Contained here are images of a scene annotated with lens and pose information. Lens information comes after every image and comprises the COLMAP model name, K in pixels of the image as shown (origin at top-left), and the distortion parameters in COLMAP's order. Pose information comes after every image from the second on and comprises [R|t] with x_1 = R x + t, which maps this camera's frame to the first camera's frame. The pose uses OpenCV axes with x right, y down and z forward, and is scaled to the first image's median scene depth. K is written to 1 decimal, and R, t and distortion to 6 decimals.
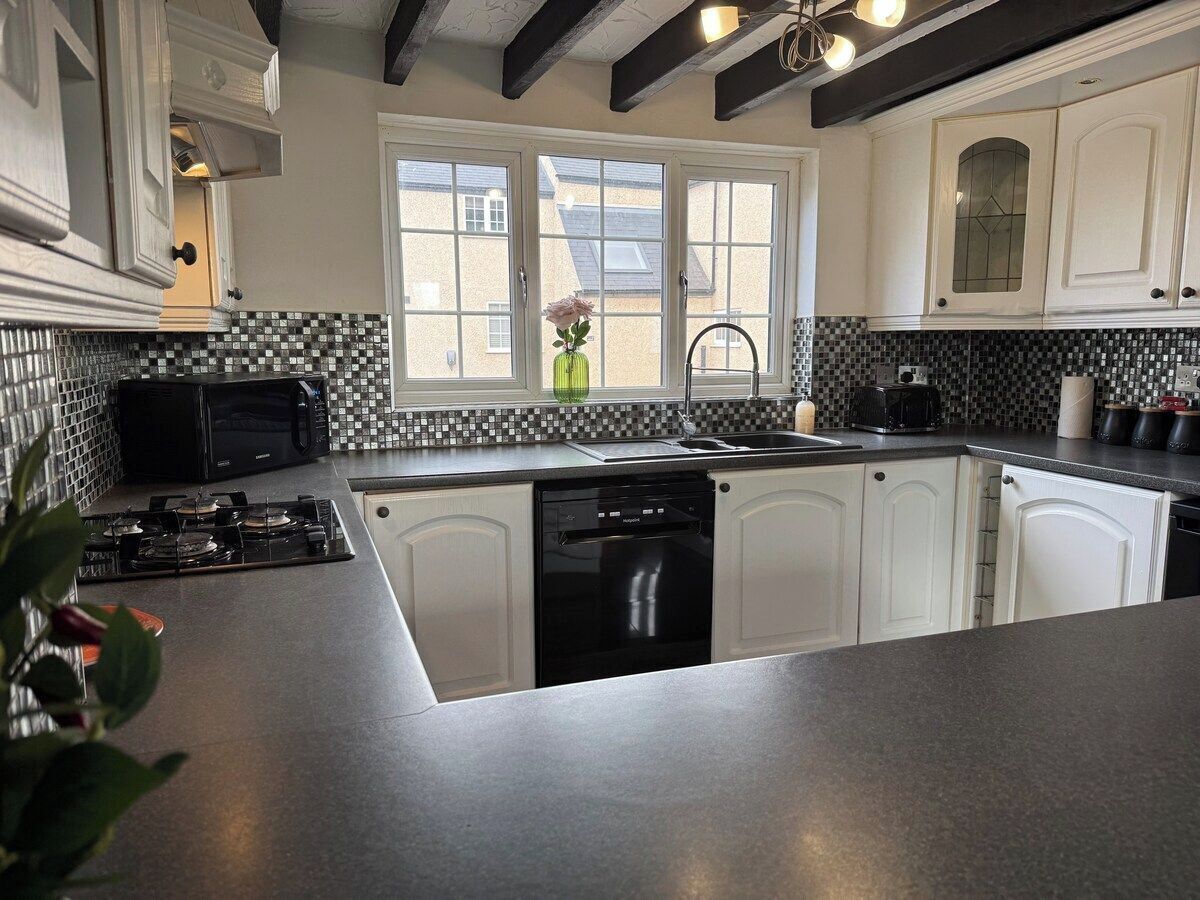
lens RADIAL K [[842.9, 0, 600.9], [0, 842.9, 453.0], [0, 0, 1]] dist [0.009501, 0.002834]
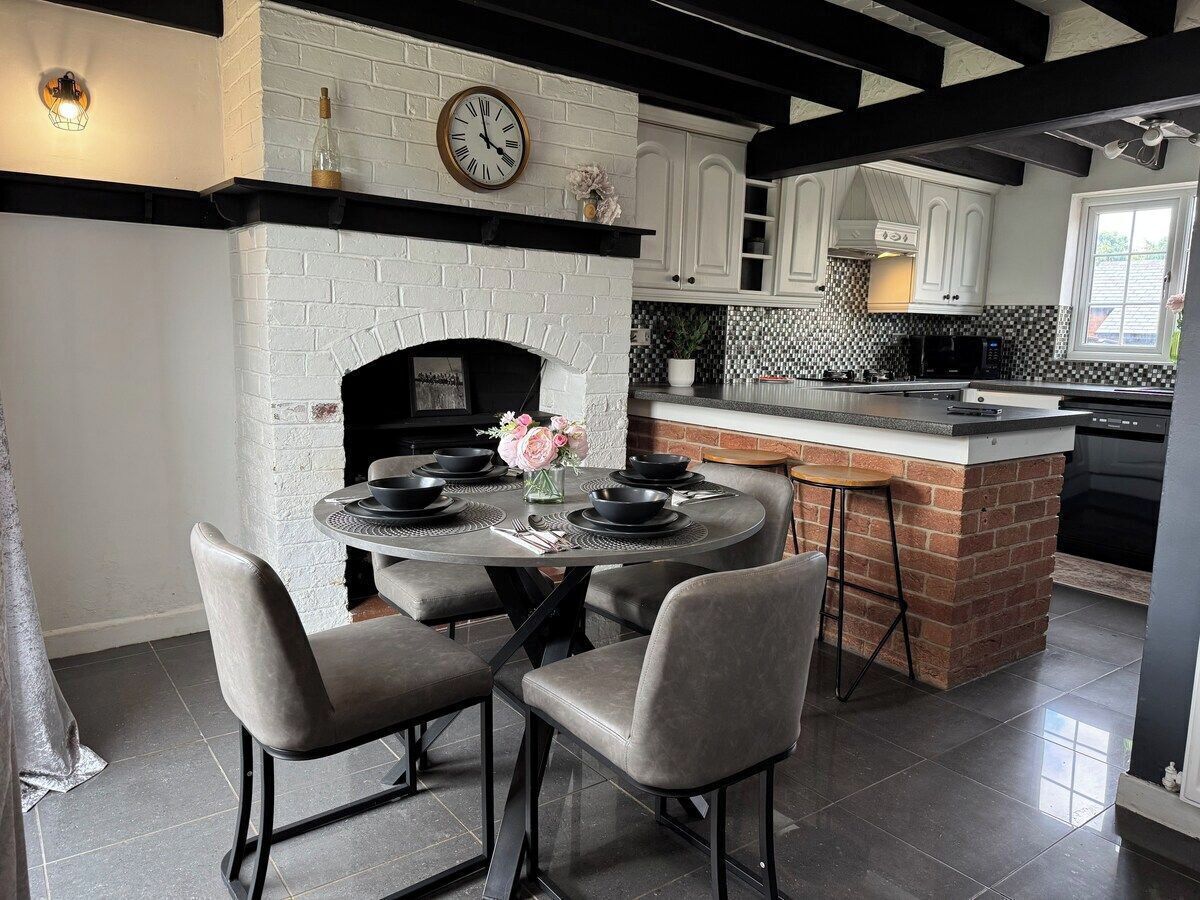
lens RADIAL K [[842.9, 0, 599.5], [0, 842.9, 450.5], [0, 0, 1]] dist [0.009501, 0.002834]
pose [[0.277889, 0.146834, -0.949325, 1.234915], [-0.149205, 0.982853, 0.108344, 0.089098], [0.948955, 0.111537, 0.295032, -0.421197]]
